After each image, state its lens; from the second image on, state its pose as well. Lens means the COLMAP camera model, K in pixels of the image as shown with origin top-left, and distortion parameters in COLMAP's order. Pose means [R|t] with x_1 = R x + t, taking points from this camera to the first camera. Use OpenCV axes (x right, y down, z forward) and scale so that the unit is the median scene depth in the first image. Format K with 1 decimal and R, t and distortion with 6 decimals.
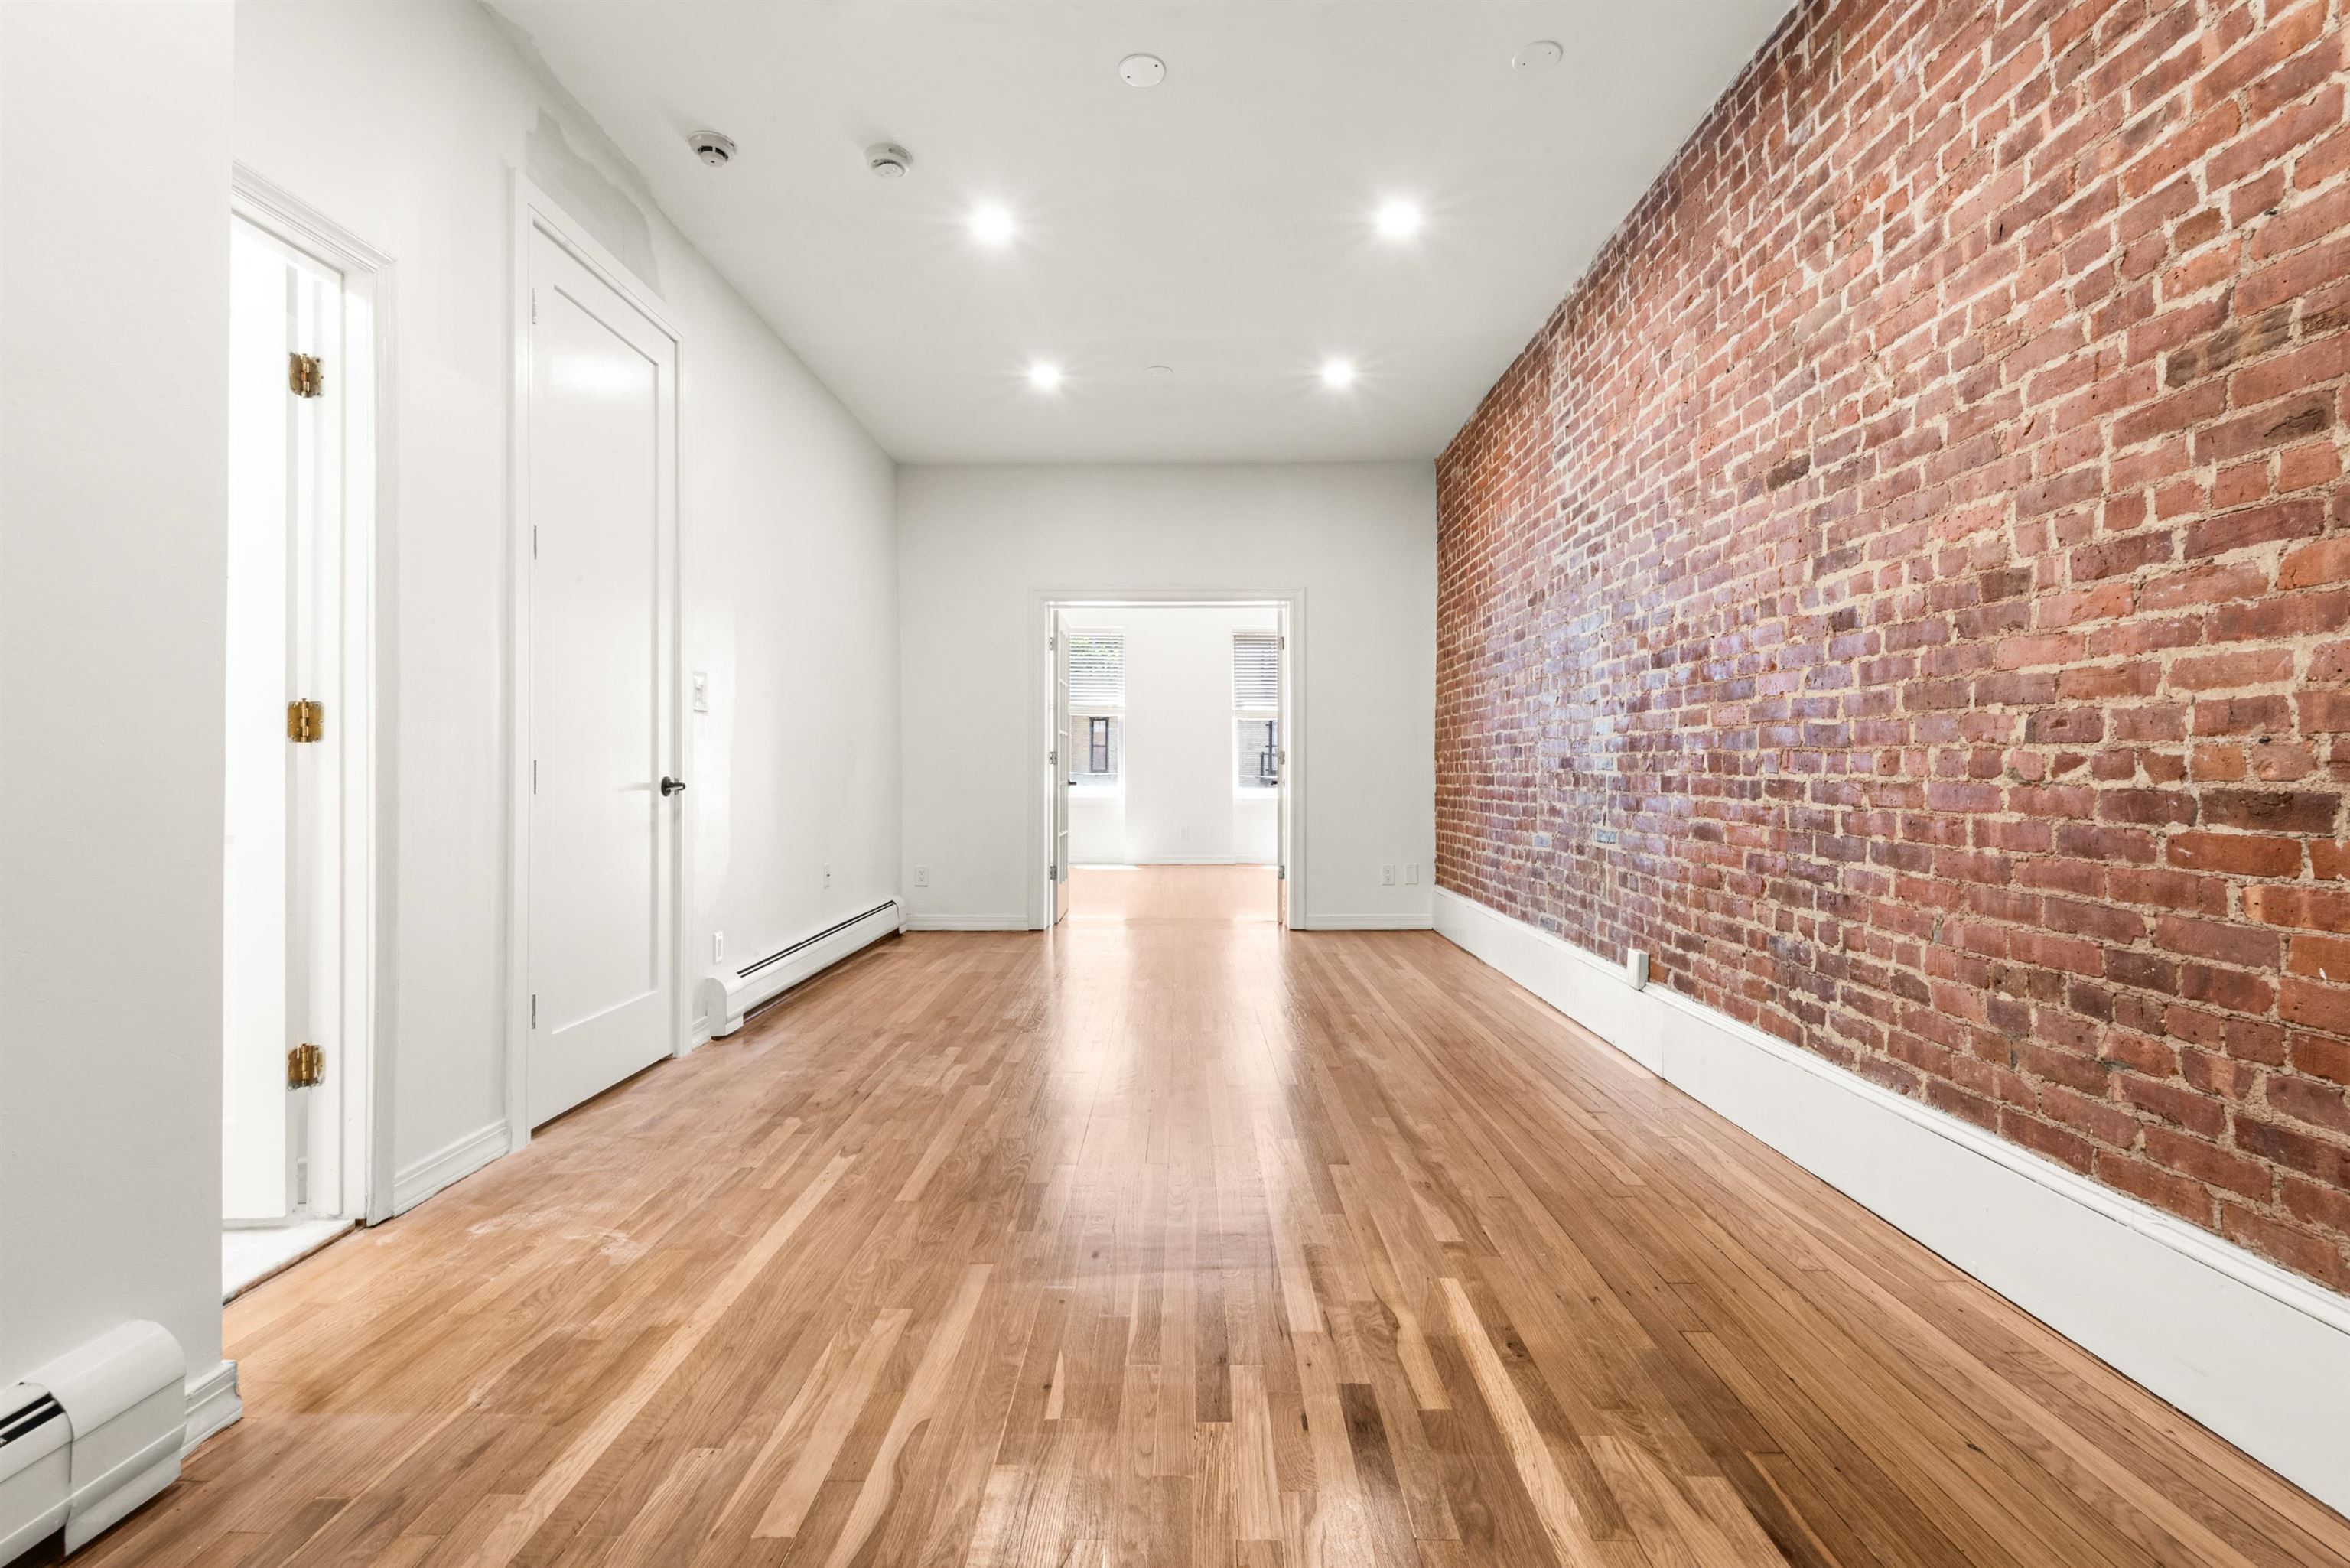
lens RADIAL K [[1091.1, 0, 1175.1], [0, 1091.1, 775.4], [0, 0, 1]] dist [0.027605, -0.016199]
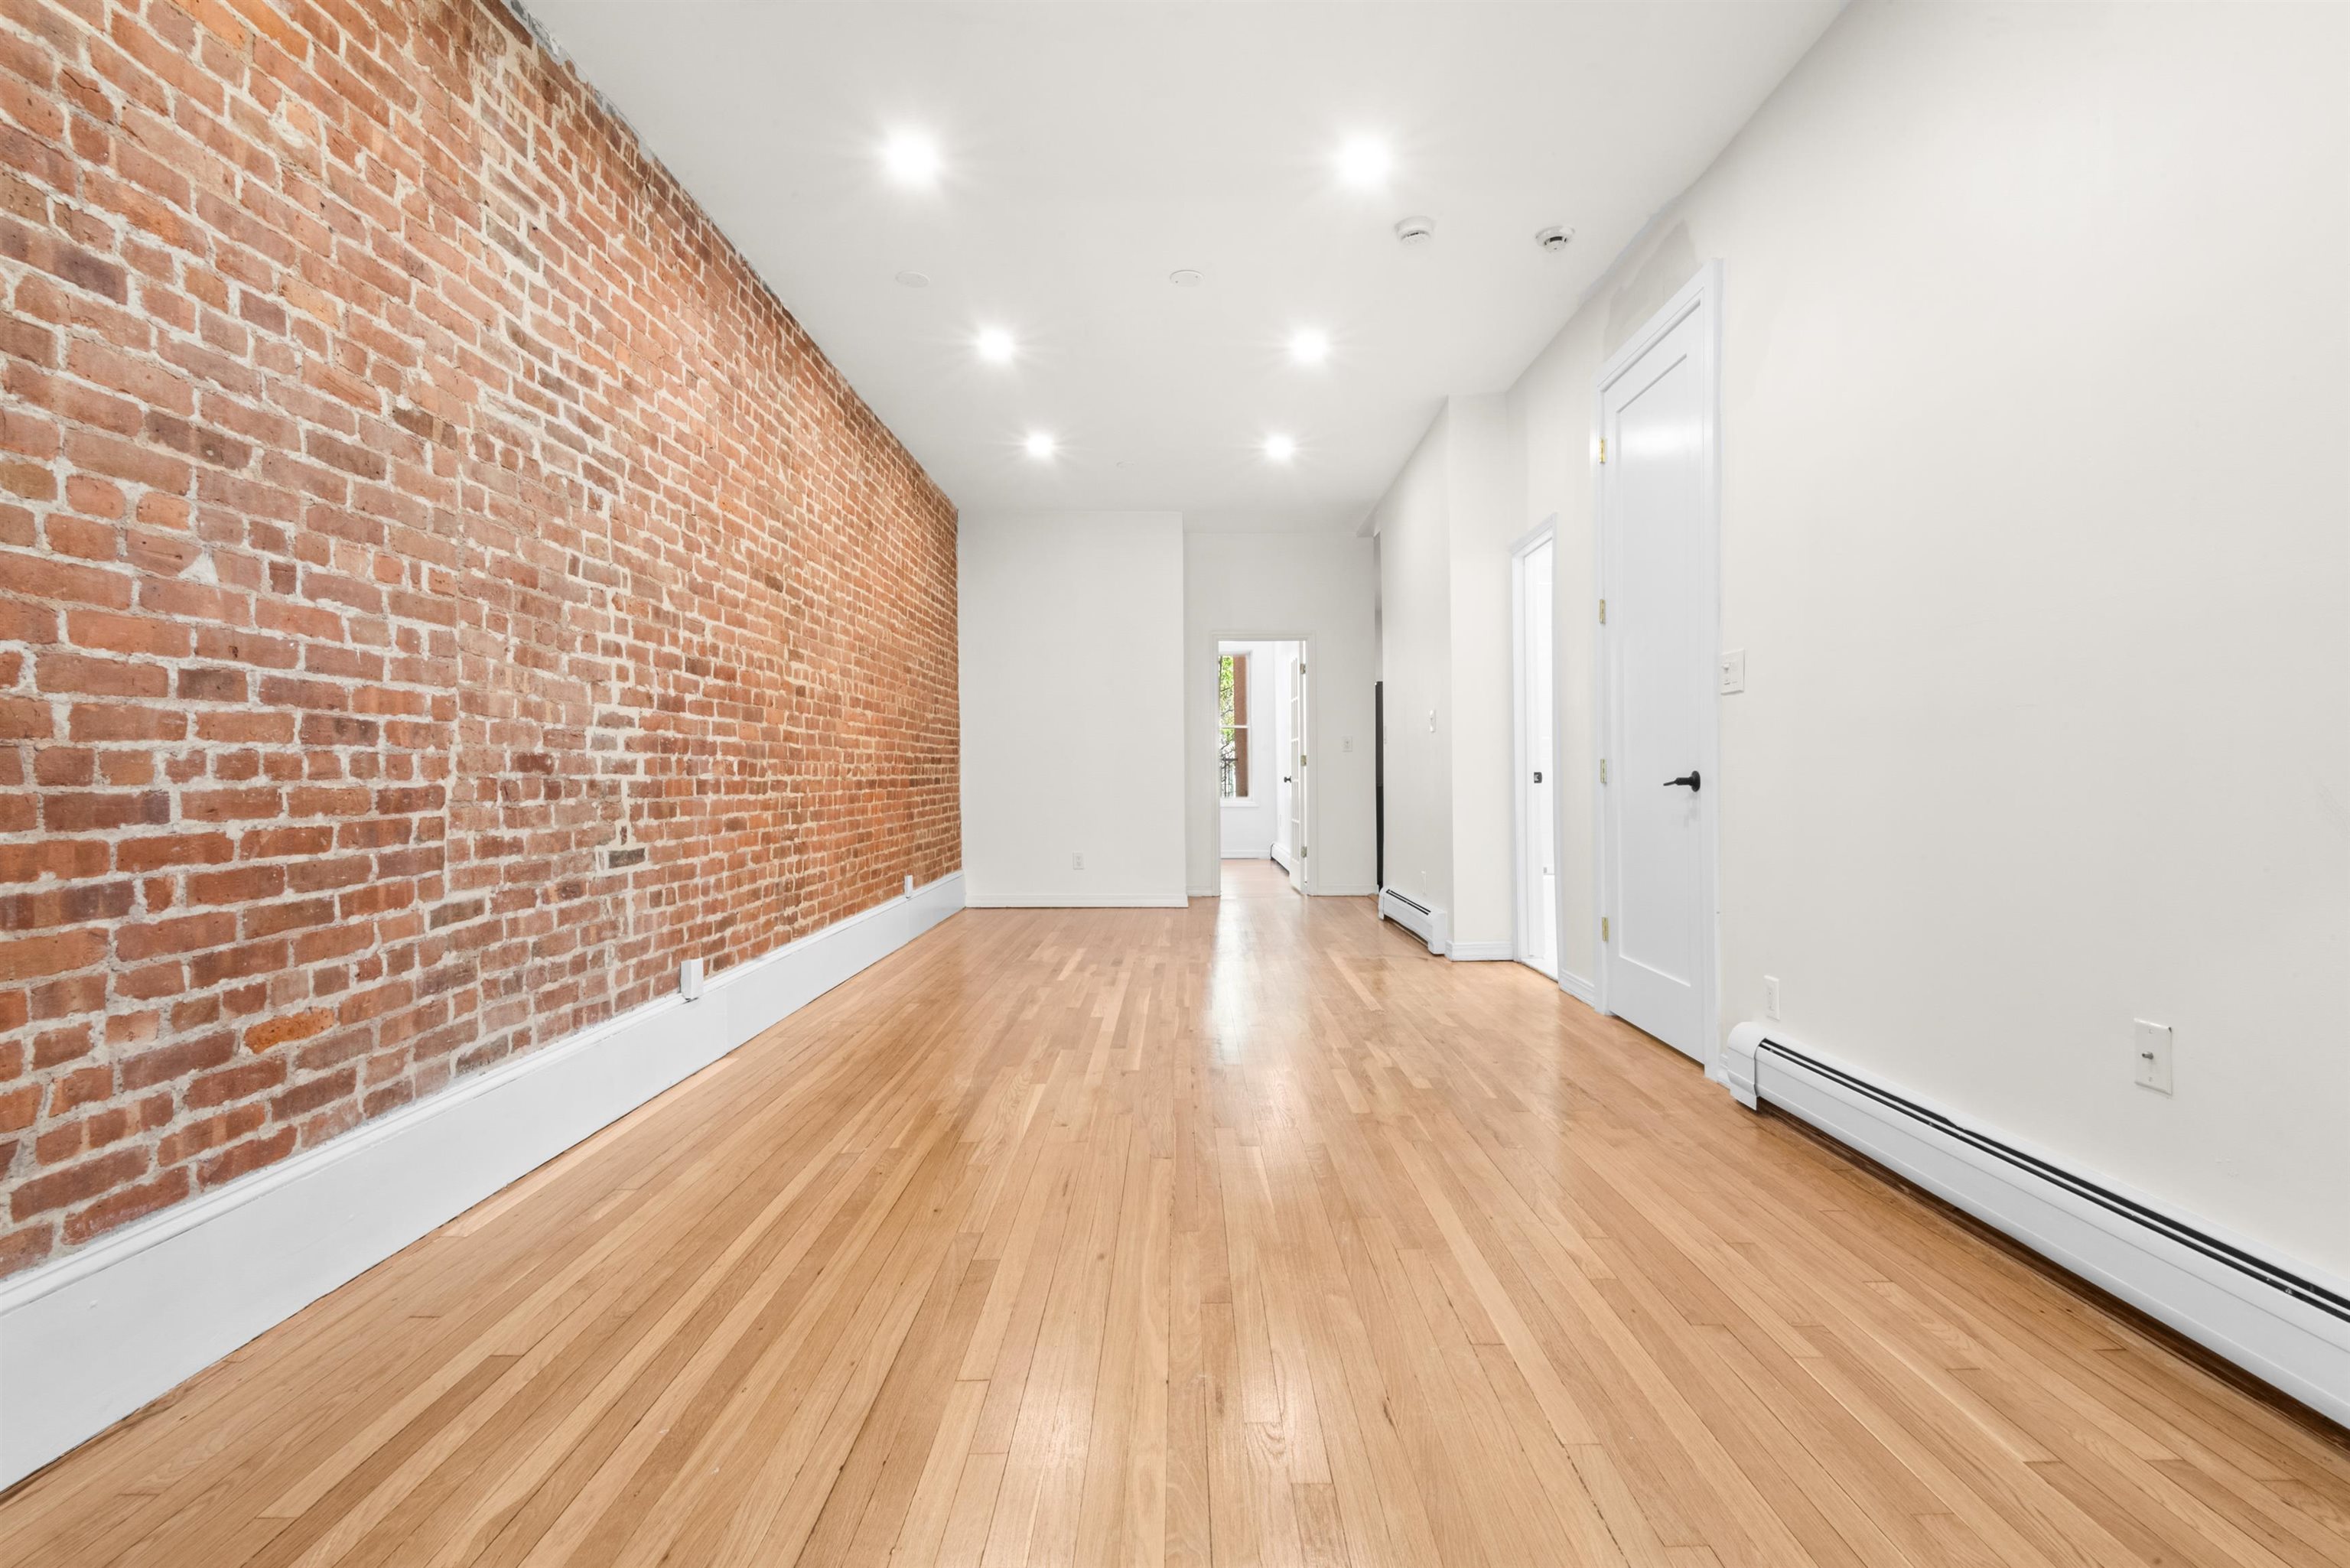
lens RADIAL K [[1091.1, 0, 1175.2], [0, 1091.1, 777.0], [0, 0, 1]] dist [0.027605, -0.016199]
pose [[-0.999961, 0.008824, 0.000280, -0.007244], [0.008826, 0.999923, 0.008695, -0.006981], [-0.000203, 0.008697, -0.999962, 2.154751]]
